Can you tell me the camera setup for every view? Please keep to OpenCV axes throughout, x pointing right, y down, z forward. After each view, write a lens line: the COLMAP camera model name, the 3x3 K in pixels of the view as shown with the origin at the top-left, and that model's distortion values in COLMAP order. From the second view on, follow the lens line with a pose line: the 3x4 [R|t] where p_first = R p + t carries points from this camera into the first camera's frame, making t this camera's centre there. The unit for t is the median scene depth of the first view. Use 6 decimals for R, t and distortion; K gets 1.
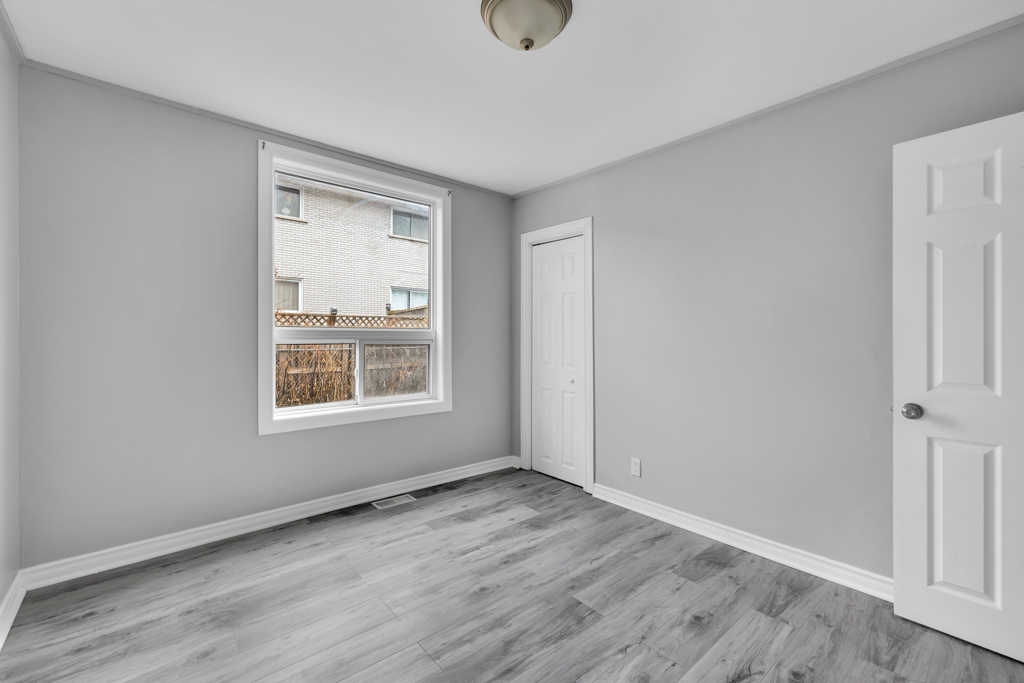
lens RADIAL K [[431.6, 0, 508.2], [0, 431.6, 336.8], [0, 0, 1]] dist [0.000995, -0.000749]
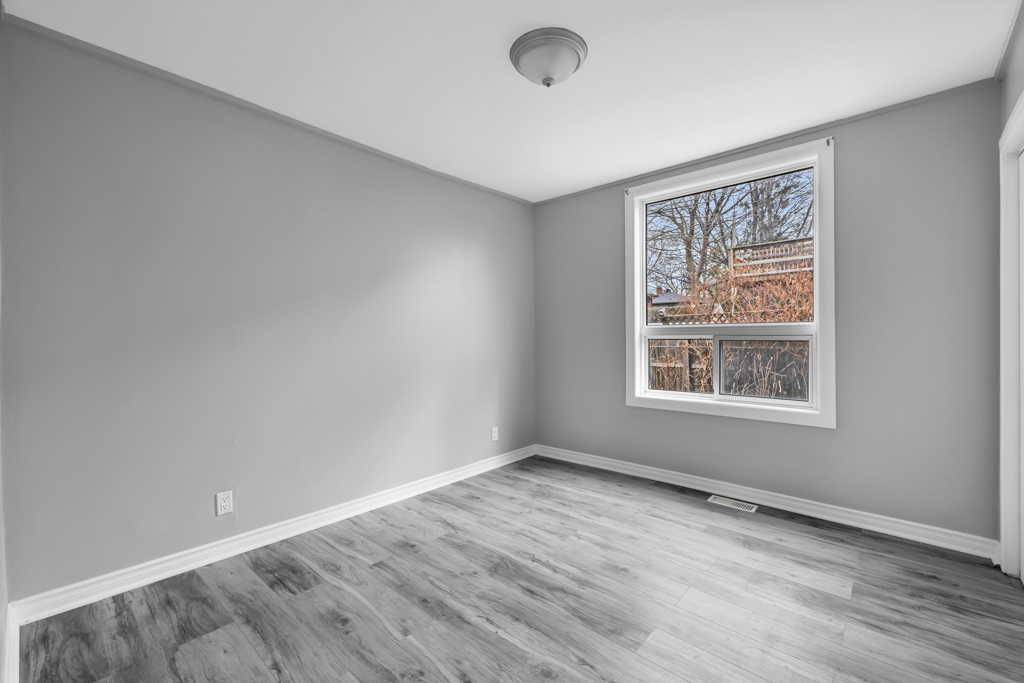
lens RADIAL K [[431.6, 0, 503.5], [0, 431.6, 335.7], [0, 0, 1]] dist [0.000995, -0.000749]
pose [[0.123878, -0.004436, -0.992288, 0.693601], [0.006436, 0.999973, -0.003667, 0.009417], [0.992277, -0.005933, 0.123903, 0.418534]]
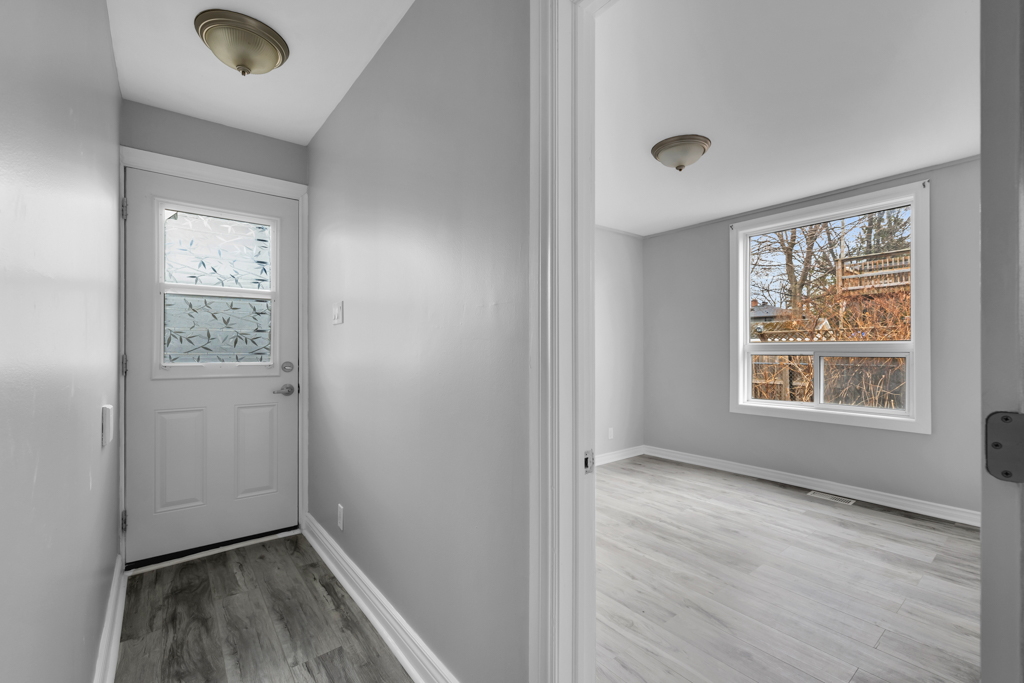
lens RADIAL K [[431.6, 0, 507.6], [0, 431.6, 348.3], [0, 0, 1]] dist [0.000995, -0.000749]
pose [[-0.047836, -0.009310, -0.998812, 0.981461], [-0.002067, 0.999955, -0.009222, 0.011210], [0.998853, 0.001623, -0.047853, 0.246199]]
